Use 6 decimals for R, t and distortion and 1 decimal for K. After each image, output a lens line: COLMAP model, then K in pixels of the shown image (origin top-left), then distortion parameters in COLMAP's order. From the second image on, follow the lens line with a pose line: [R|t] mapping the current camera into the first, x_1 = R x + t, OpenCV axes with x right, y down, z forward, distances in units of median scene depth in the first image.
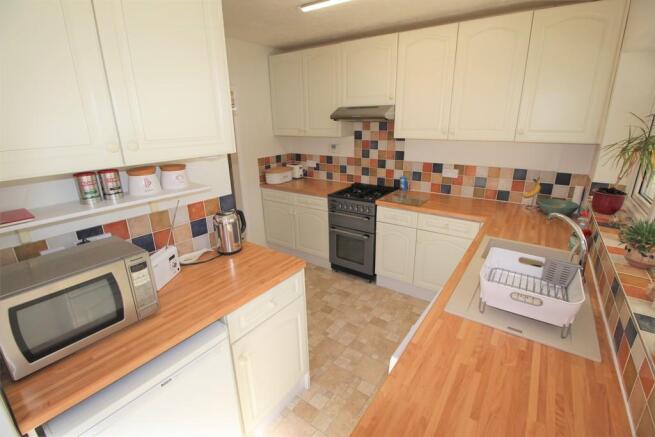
lens RADIAL K [[305.1, 0, 327.8], [0, 305.1, 216.2], [0, 0, 1]] dist [-0.001579, 0.000078]
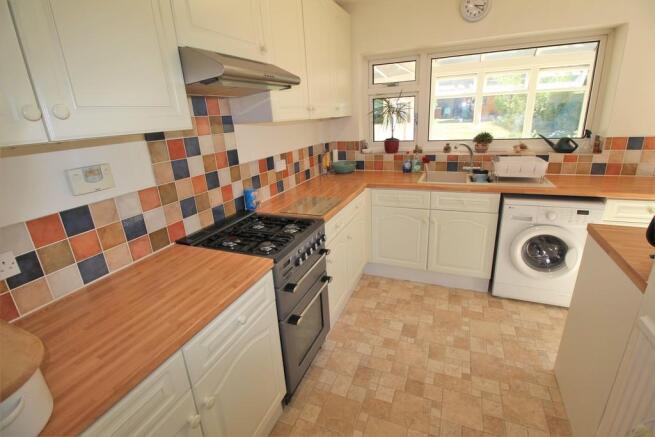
lens RADIAL K [[305.1, 0, 327.1], [0, 305.1, 215.9], [0, 0, 1]] dist [-0.001579, 0.000078]
pose [[-0.223946, -0.286371, 0.931579, -0.369669], [0.345055, 0.870646, 0.350589, -0.234994], [-0.911474, 0.399959, -0.096164, 0.900843]]
